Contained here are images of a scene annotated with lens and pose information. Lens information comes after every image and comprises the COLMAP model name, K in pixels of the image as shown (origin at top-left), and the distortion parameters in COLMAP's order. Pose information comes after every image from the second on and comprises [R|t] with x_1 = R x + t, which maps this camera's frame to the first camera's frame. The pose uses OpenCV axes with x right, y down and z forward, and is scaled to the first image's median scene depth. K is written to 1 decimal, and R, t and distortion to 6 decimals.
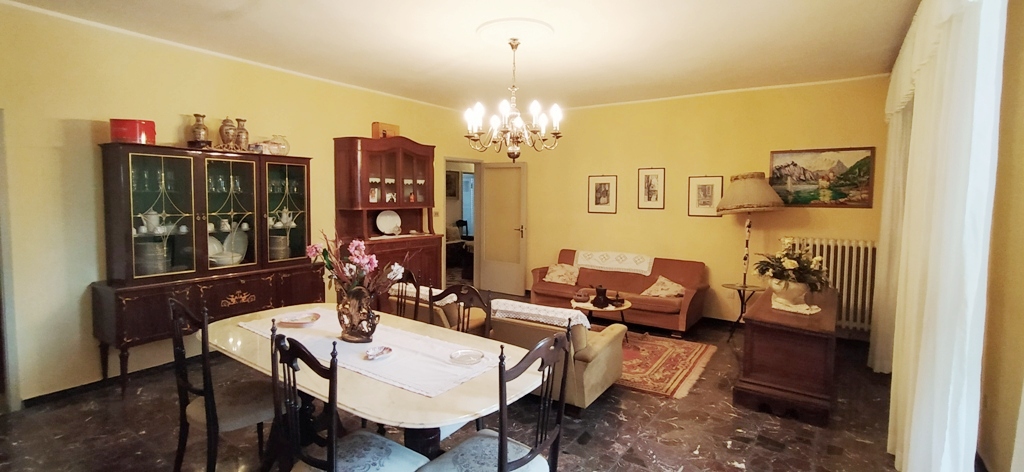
lens RADIAL K [[467.6, 0, 516.2], [0, 467.6, 221.9], [0, 0, 1]] dist [0.000120, 0.000177]
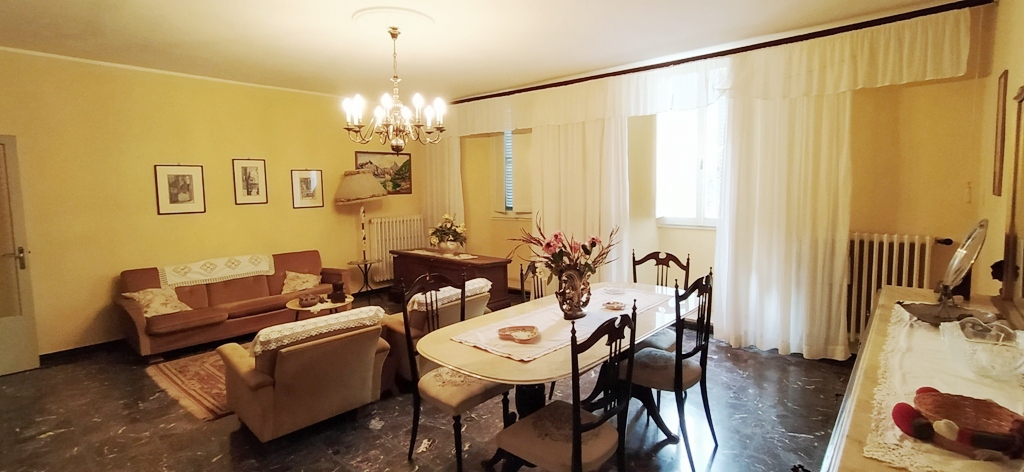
lens RADIAL K [[467.6, 0, 516.2], [0, 467.6, 221.9], [0, 0, 1]] dist [0.000120, 0.000177]
pose [[0.117334, -0.089700, 0.989033, -0.665172], [0.073760, 0.993949, 0.081395, -0.034839], [-0.990350, 0.063401, 0.123240, 0.449312]]
